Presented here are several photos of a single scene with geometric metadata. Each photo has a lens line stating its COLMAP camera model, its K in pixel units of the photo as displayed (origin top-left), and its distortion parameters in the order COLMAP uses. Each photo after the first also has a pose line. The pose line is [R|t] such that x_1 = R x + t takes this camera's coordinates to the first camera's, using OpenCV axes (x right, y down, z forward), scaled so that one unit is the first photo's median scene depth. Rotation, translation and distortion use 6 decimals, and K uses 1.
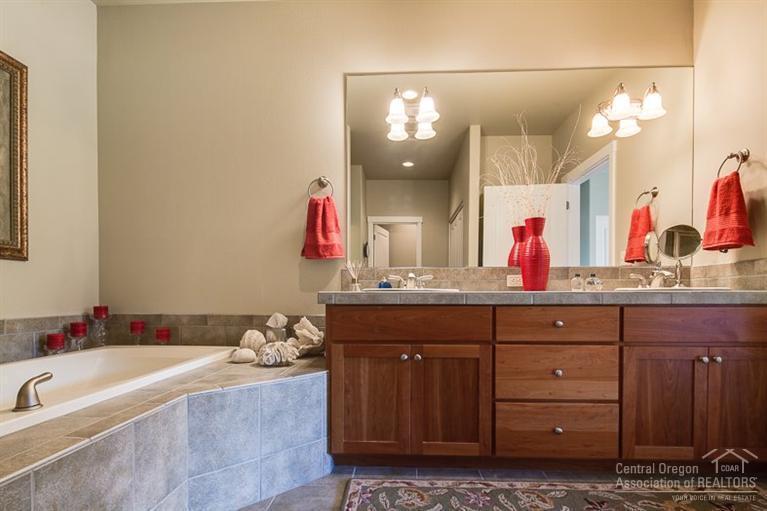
lens RADIAL K [[382.4, 0, 383.6], [0, 382.4, 301.0], [0, 0, 1]] dist [0.003184, 0.000672]
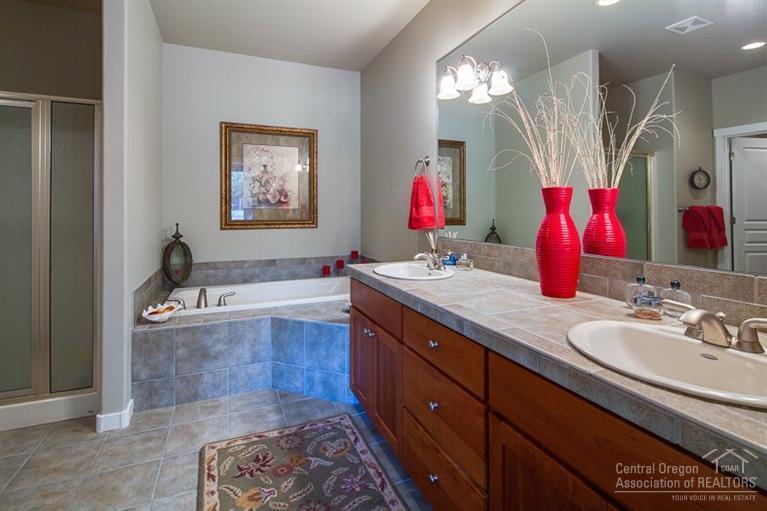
lens RADIAL K [[371.5, 0, 384.2], [0, 371.5, 211.1], [0, 0, 1]] dist [-0.001711, -0.000473]
pose [[0.435248, -0.002090, -0.900308, 1.128323], [-0.010812, 0.999913, -0.007548, -0.216093], [0.900246, 0.013019, 0.435187, 0.575298]]
